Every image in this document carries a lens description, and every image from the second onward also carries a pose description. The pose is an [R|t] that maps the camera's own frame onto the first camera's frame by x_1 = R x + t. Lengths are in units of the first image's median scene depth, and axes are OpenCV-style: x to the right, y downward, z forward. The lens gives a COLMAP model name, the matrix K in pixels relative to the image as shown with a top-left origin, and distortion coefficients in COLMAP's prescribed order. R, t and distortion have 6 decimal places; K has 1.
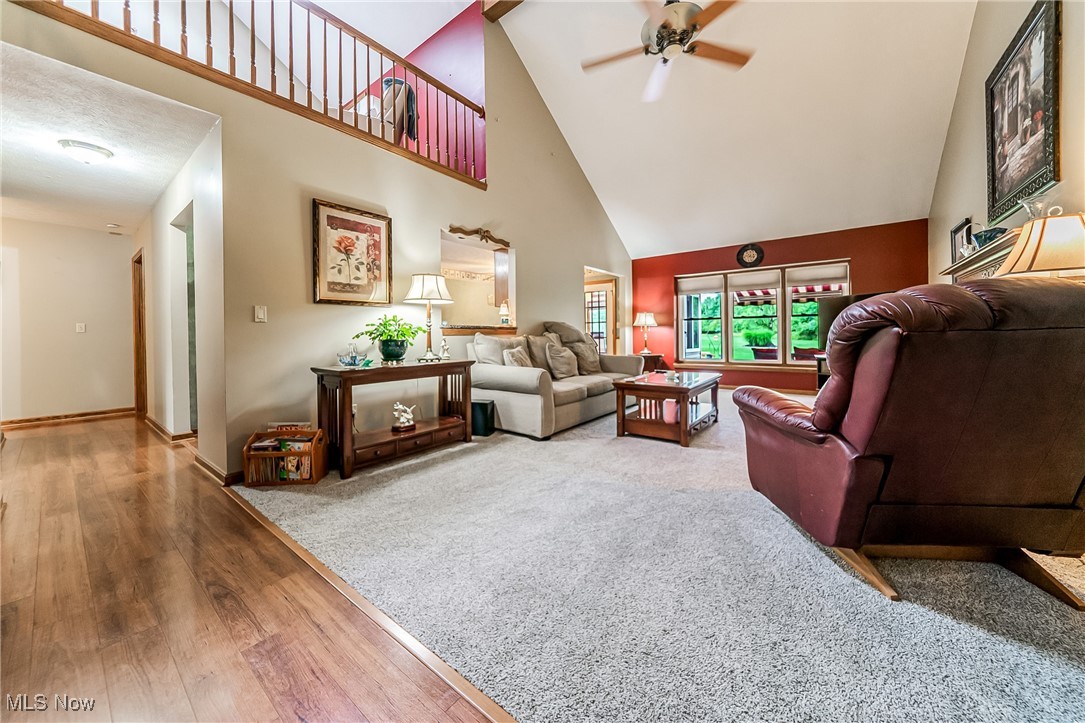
lens RADIAL K [[380.7, 0, 541.0], [0, 380.7, 339.7], [0, 0, 1]] dist [-0.007195, -0.000248]
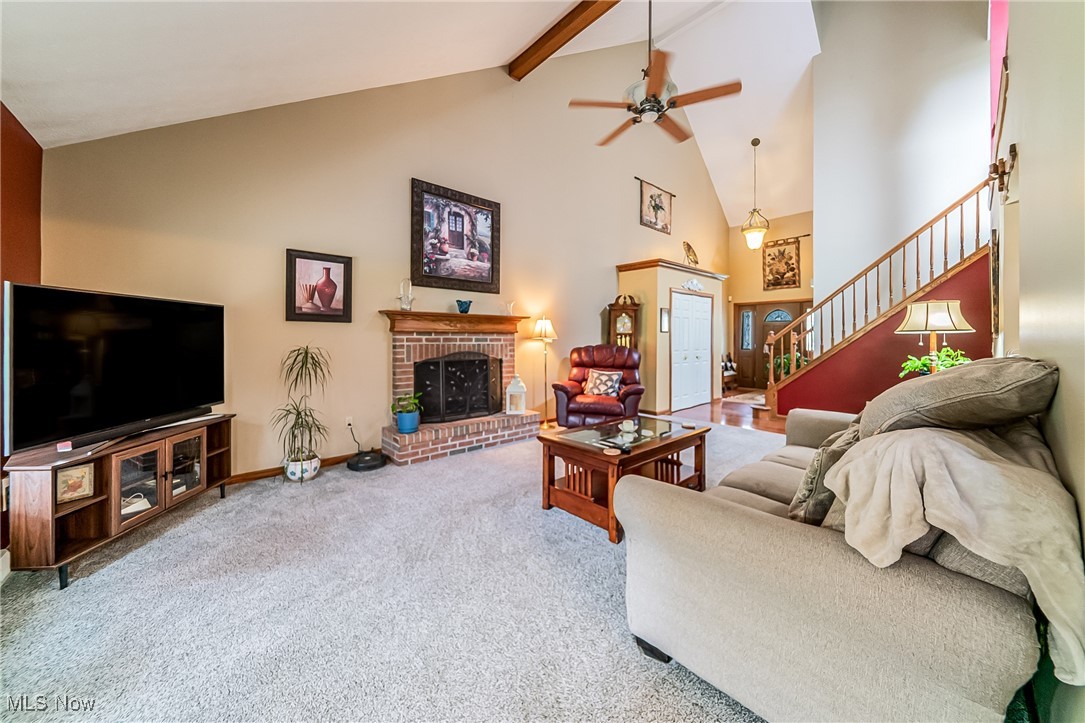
lens RADIAL K [[380.7, 0, 544.7], [0, 380.7, 338.6], [0, 0, 1]] dist [-0.007195, -0.000248]
pose [[-0.982340, 0.004712, 0.187046, 0.445676], [0.007157, 0.999898, 0.012394, -0.116780], [-0.186968, 0.013513, -0.982273, 2.187225]]
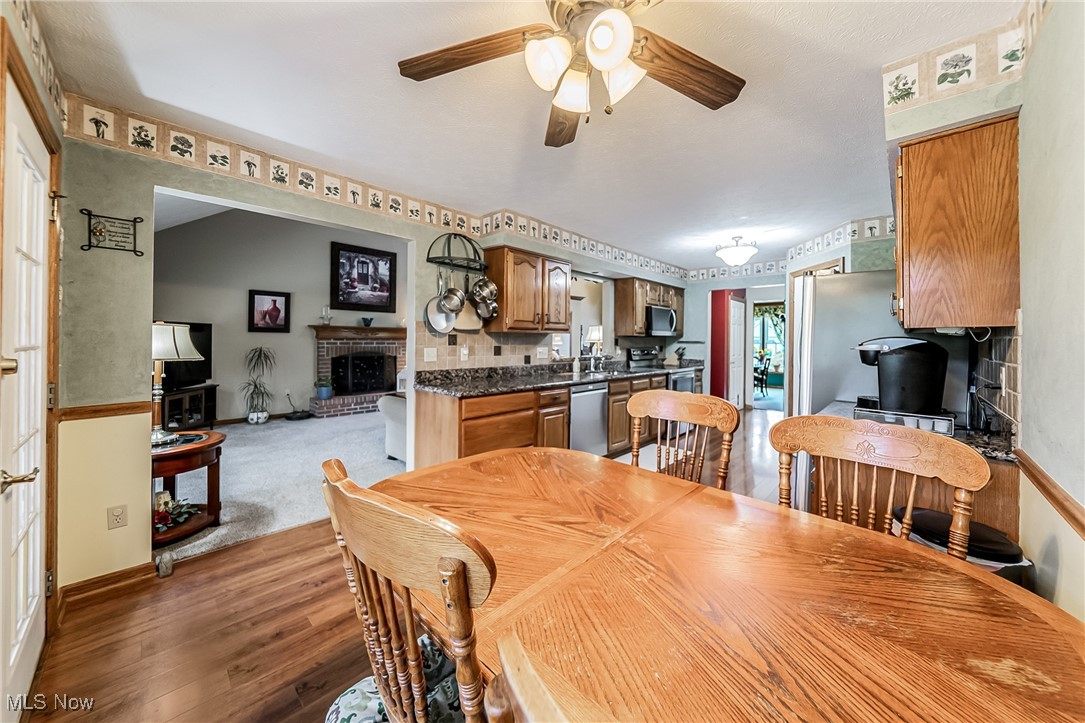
lens RADIAL K [[380.7, 0, 541.3], [0, 380.7, 339.2], [0, 0, 1]] dist [-0.007195, -0.000248]
pose [[-0.993797, 0.001511, 0.111197, -0.243601], [0.002143, 0.999982, 0.005570, -0.131224], [-0.111186, 0.005774, -0.993783, 2.930048]]
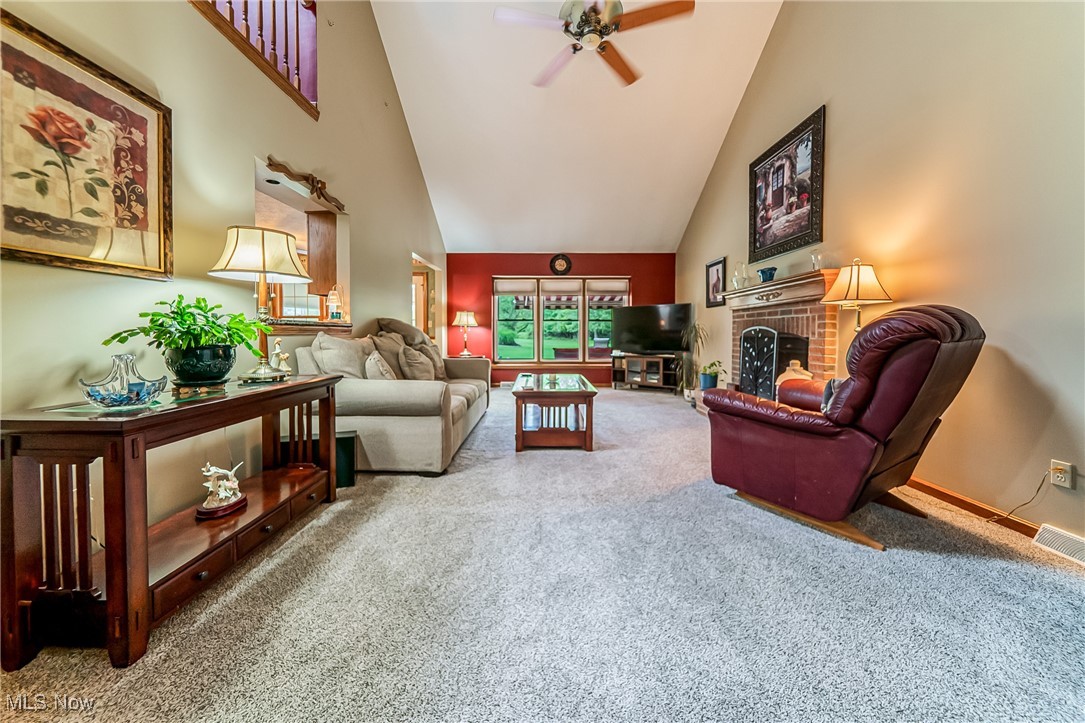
lens RADIAL K [[380.7, 0, 542.8], [0, 380.7, 344.5], [0, 0, 1]] dist [-0.007195, -0.000248]
pose [[0.792703, -0.005283, 0.609585, -0.331818], [-0.004613, 0.999882, 0.014664, -0.010295], [-0.609591, -0.014436, 0.792585, 0.304240]]
